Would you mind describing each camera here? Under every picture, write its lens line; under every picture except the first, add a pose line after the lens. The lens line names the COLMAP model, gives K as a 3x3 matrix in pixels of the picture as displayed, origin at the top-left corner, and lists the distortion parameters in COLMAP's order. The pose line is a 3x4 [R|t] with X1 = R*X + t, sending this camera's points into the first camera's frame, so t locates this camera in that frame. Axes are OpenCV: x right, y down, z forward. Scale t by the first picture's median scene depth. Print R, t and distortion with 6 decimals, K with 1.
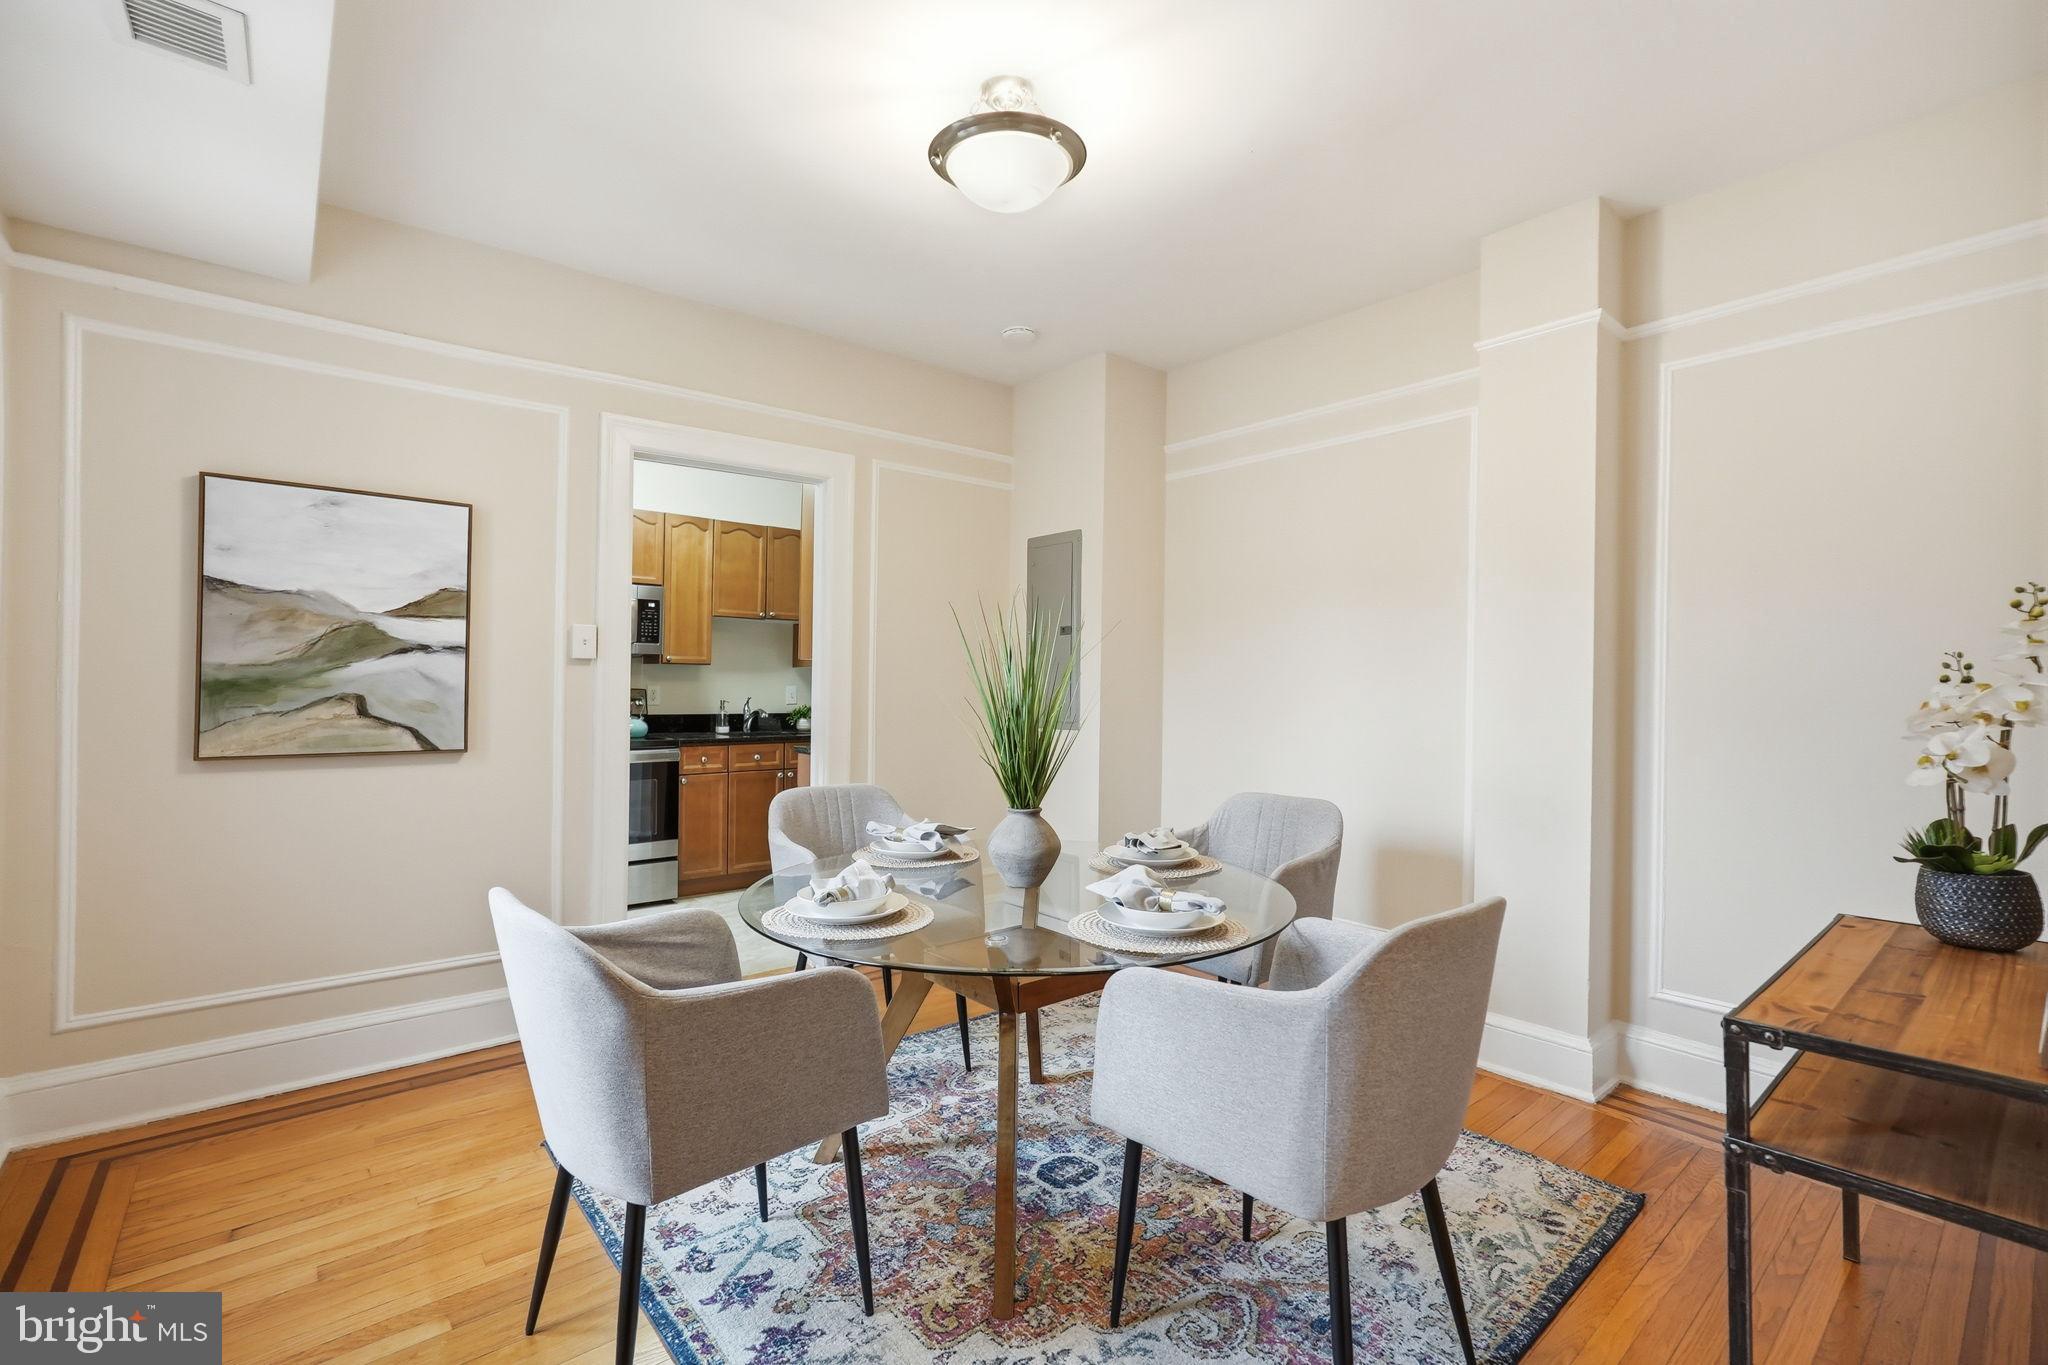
lens RADIAL K [[884.3, 0, 1024.0], [0, 884.3, 682.5], [0, 0, 1]] dist [-0.001145, -0.000110]
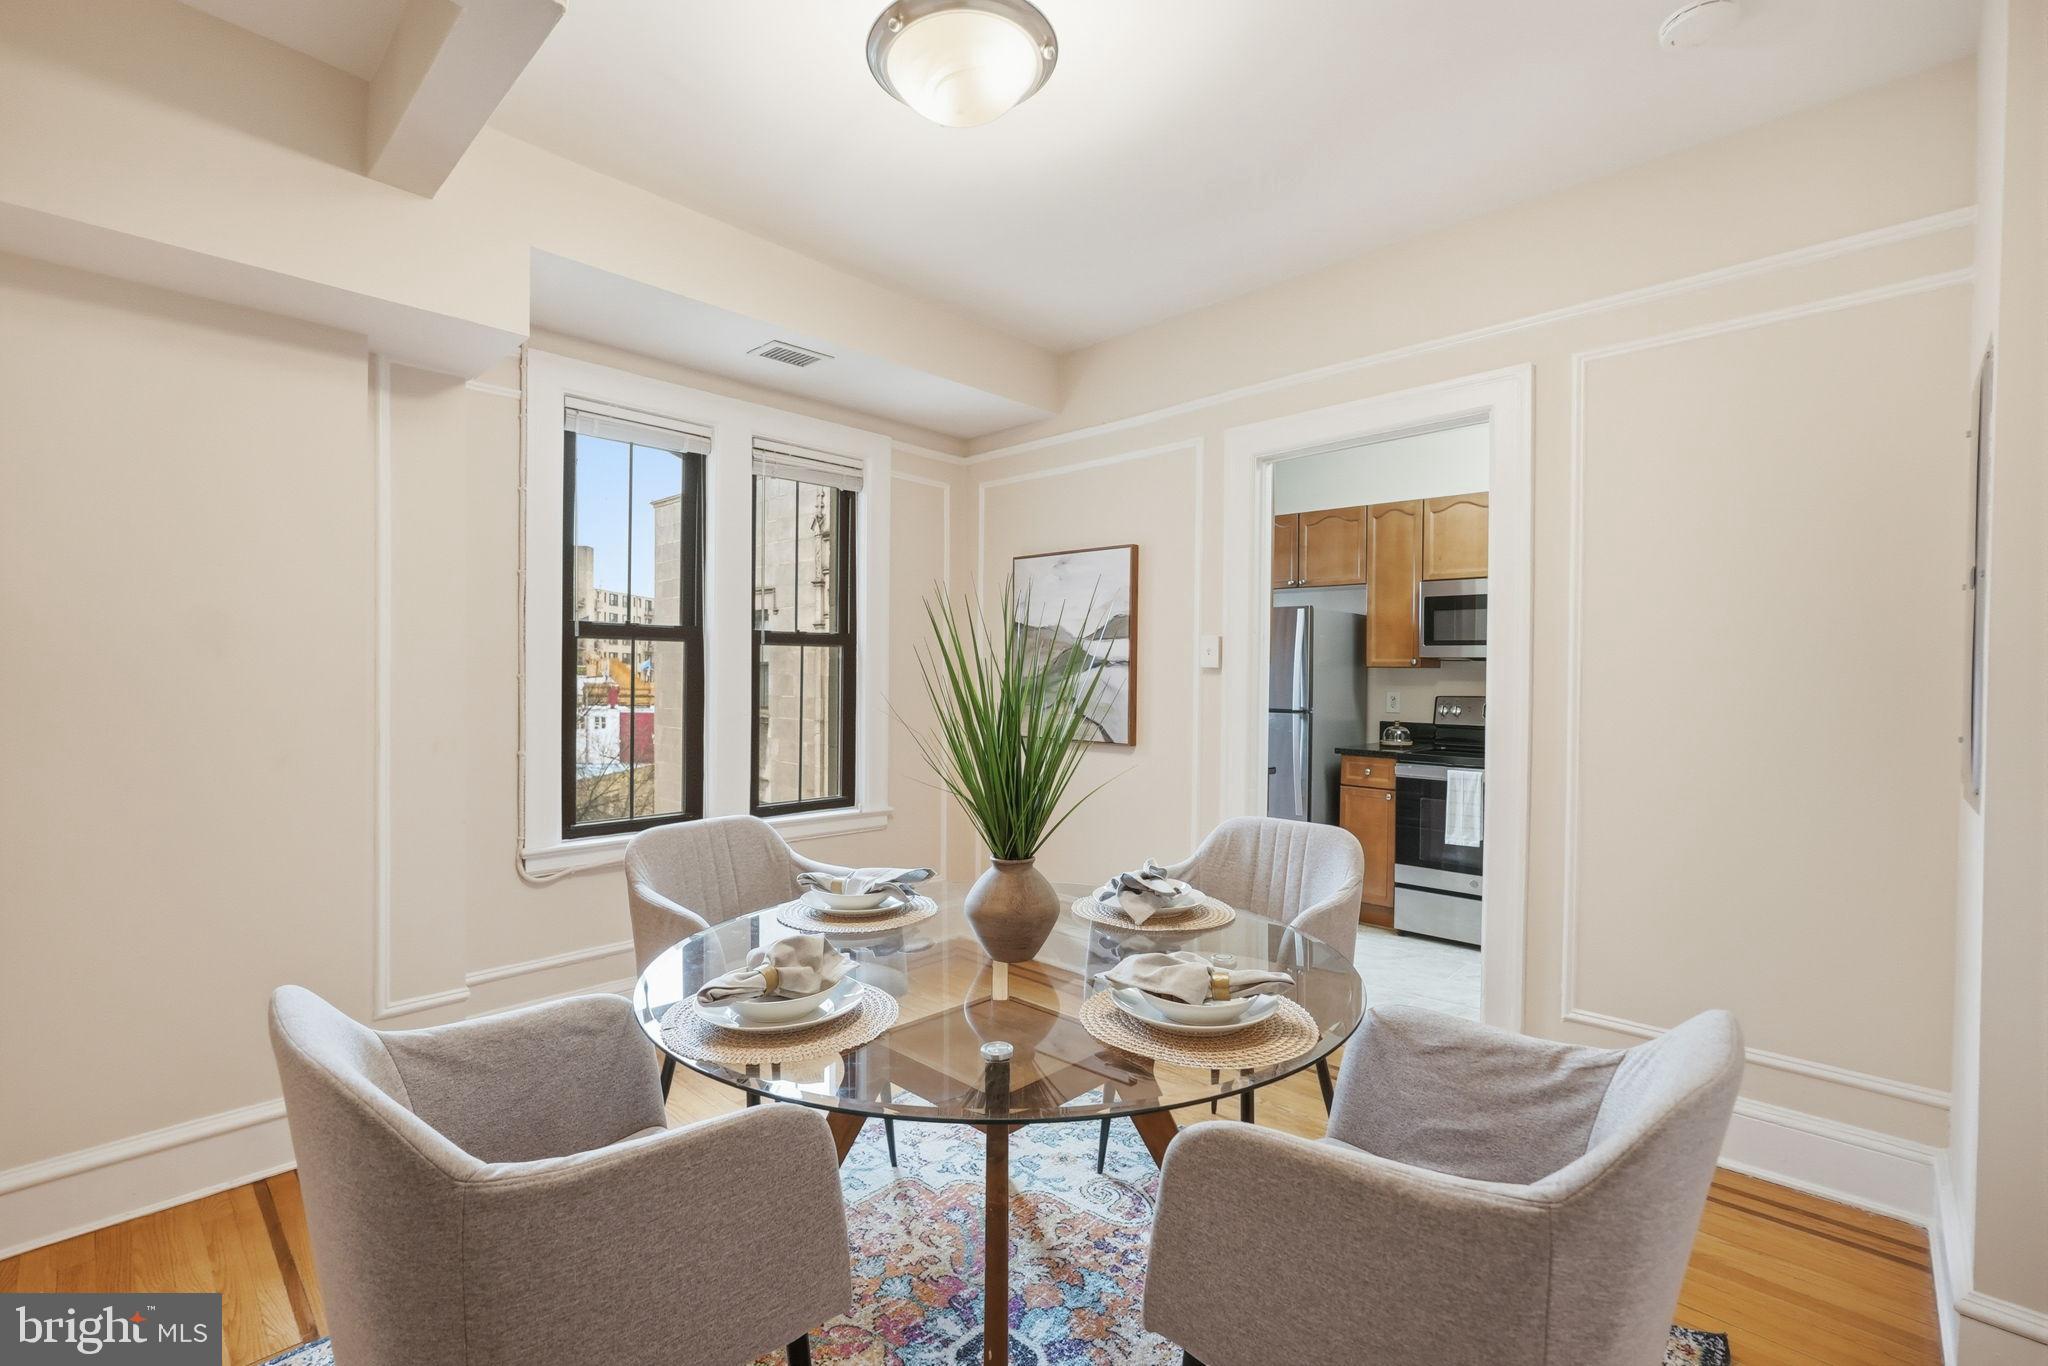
lens RADIAL K [[911.0, 0, 1024.0], [0, 911.0, 683.0], [0, 0, 1]] dist [0.003207, 0.000668]
pose [[0.121011, -0.010596, -0.992595, 0.622931], [-0.015914, 0.999794, -0.012613, 0.009150], [0.992524, 0.017323, 0.120818, 0.722828]]
